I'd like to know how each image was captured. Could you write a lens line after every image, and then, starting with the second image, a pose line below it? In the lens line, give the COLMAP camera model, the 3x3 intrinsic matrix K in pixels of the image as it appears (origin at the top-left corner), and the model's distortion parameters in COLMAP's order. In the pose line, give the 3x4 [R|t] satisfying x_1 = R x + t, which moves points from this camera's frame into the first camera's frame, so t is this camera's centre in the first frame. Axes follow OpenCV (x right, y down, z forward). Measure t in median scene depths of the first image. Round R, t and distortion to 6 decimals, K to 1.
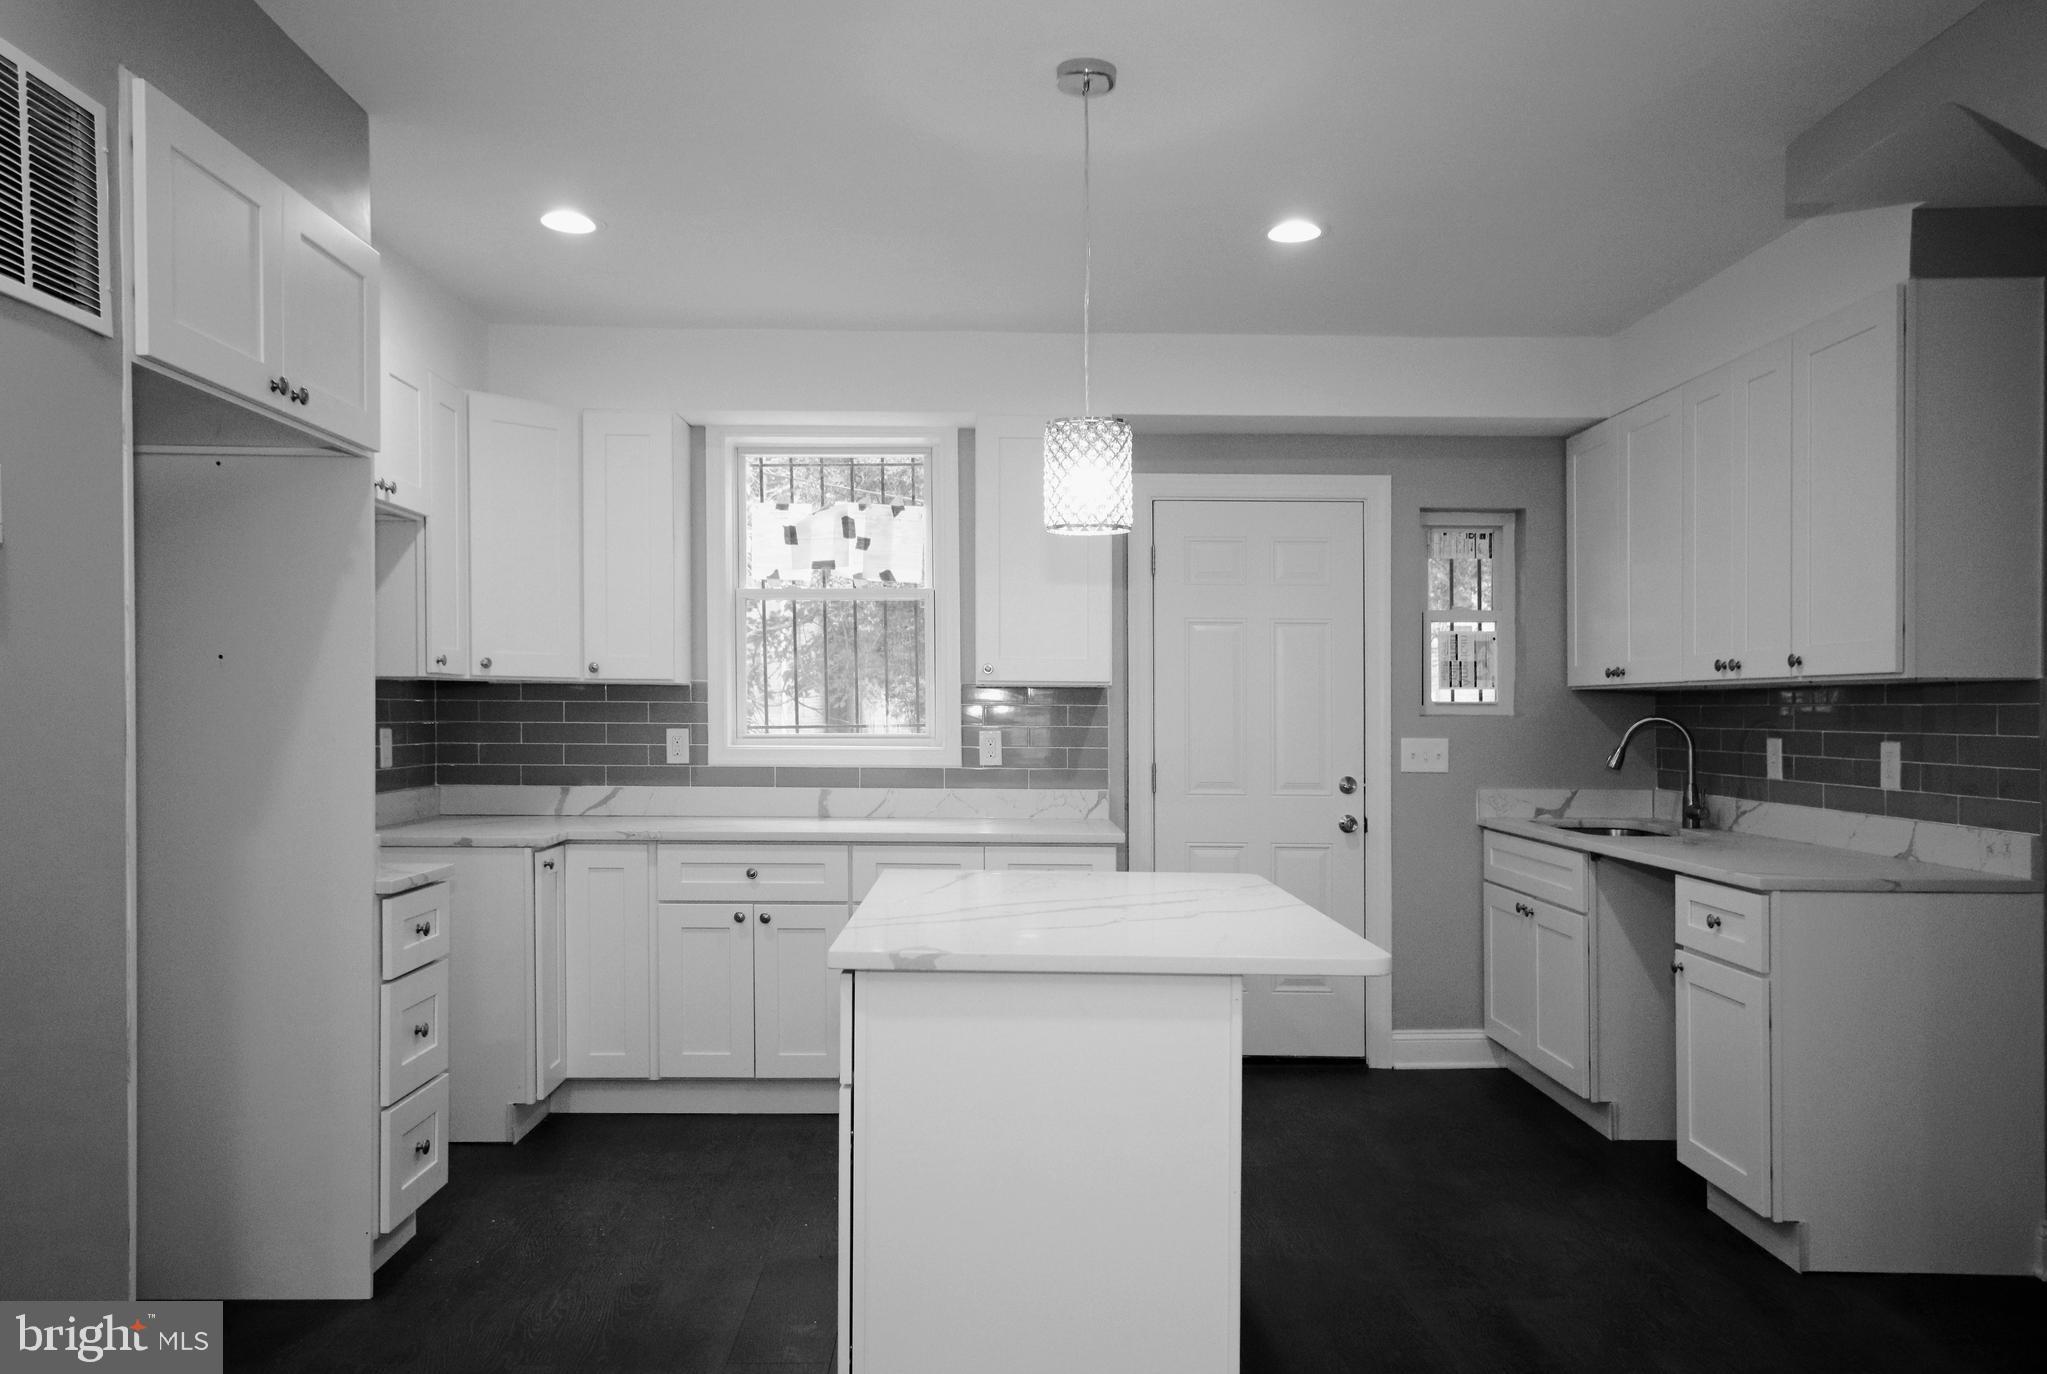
lens RADIAL K [[1509.4, 0, 870.7], [0, 1509.4, 772.7], [0, 0, 1]] dist [-0.000359, -0.000917]
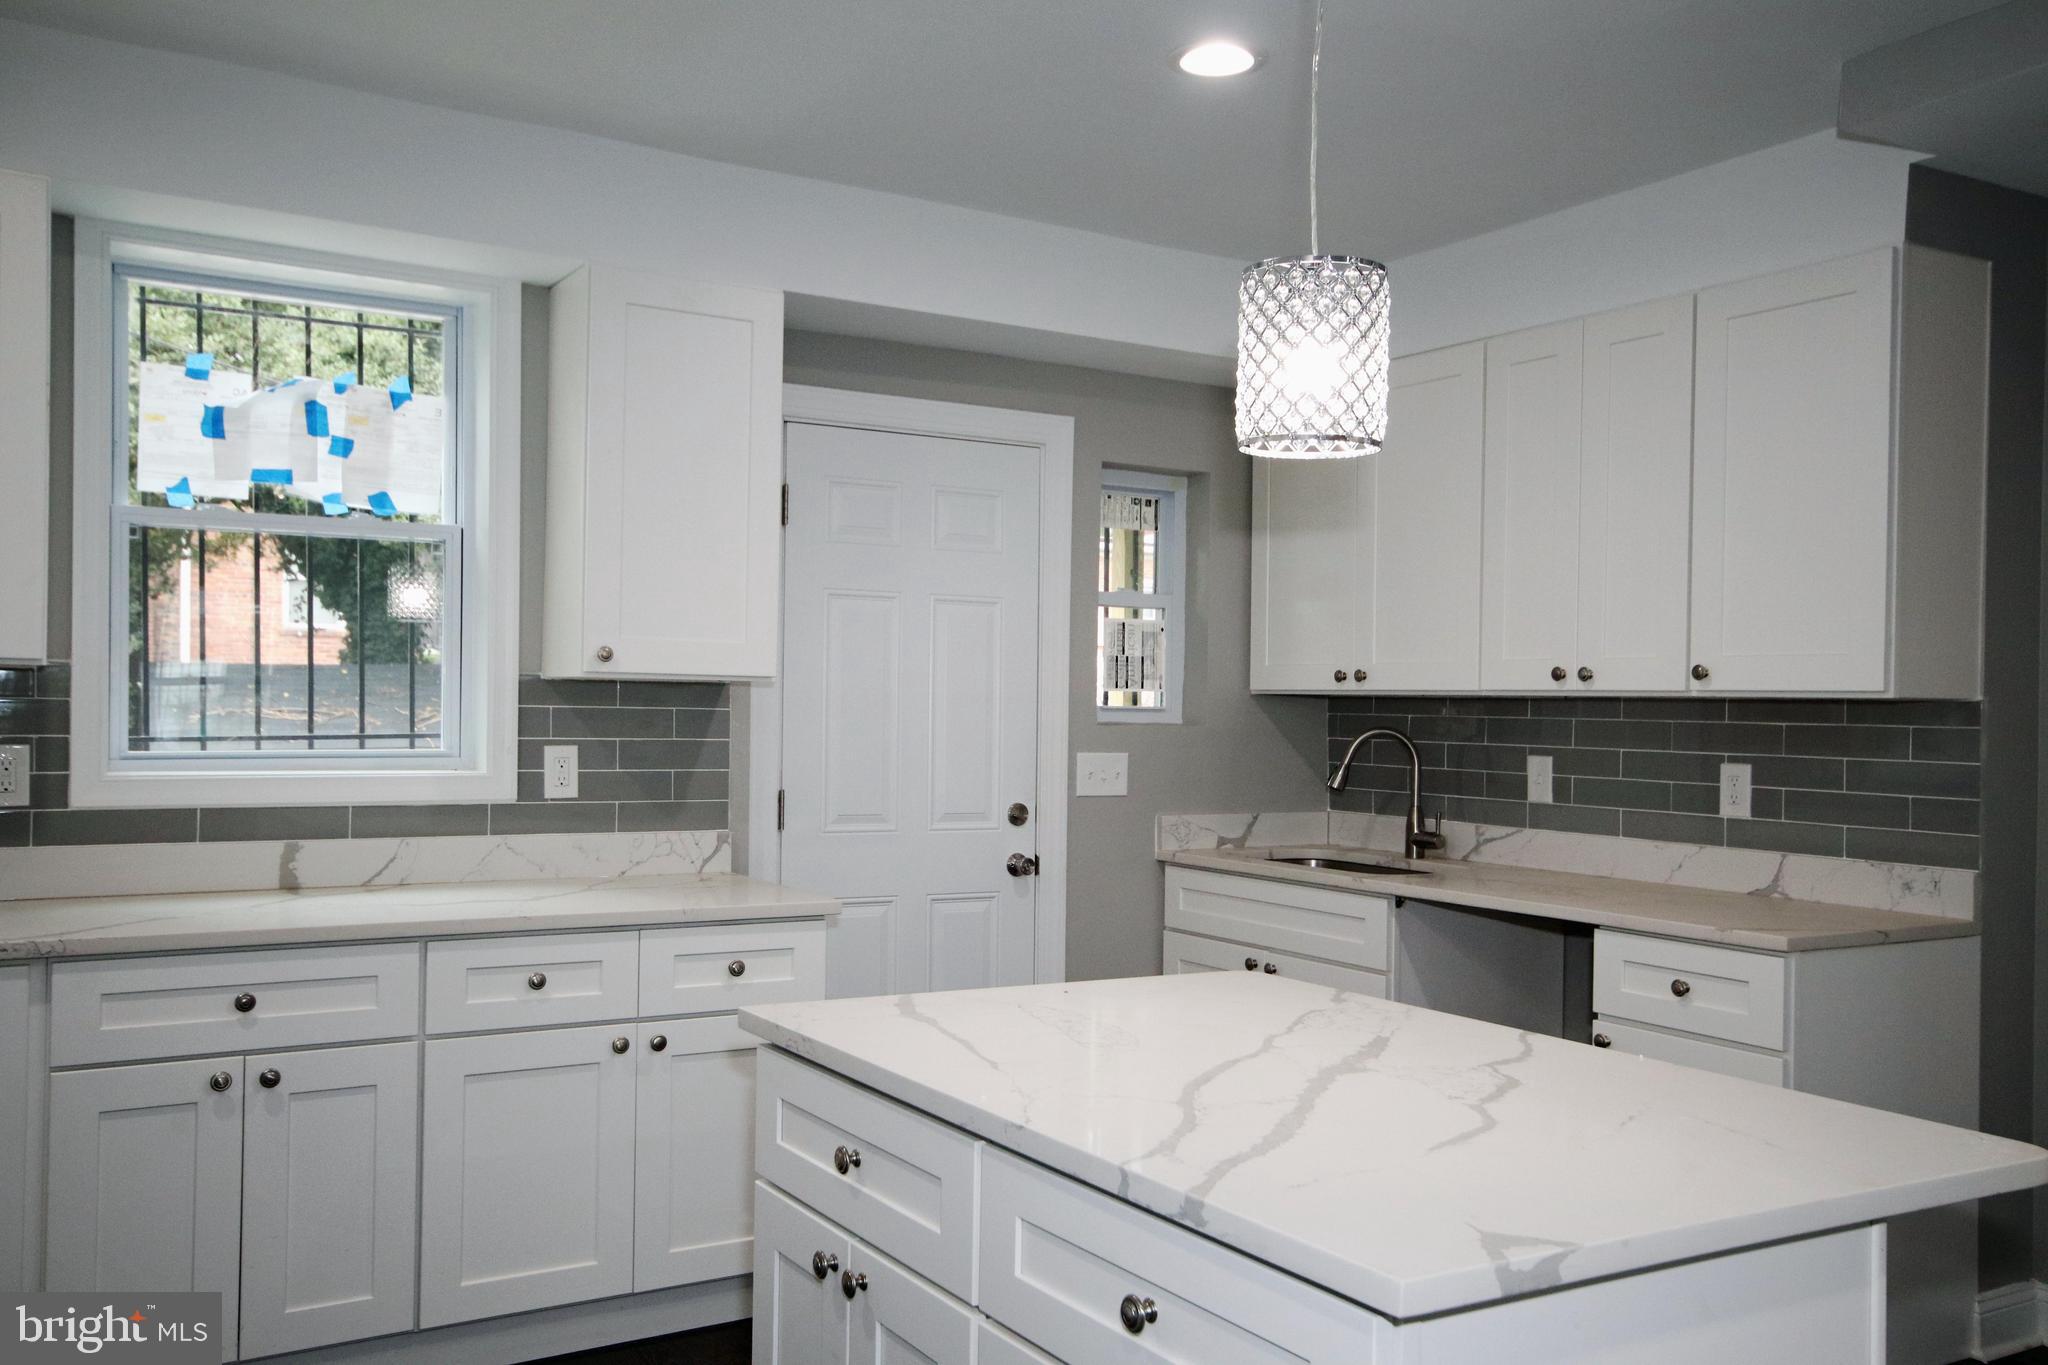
lens RADIAL K [[1788.0, 0, 1029.8], [0, 1788.0, 729.6], [0, 0, 1]] dist [-0.011677, 0.094730]
pose [[0.839857, -0.000626, 0.542807, -0.175406], [0.011710, 0.999788, -0.016965, -0.019537], [-0.542681, 0.020605, 0.839686, 0.234429]]
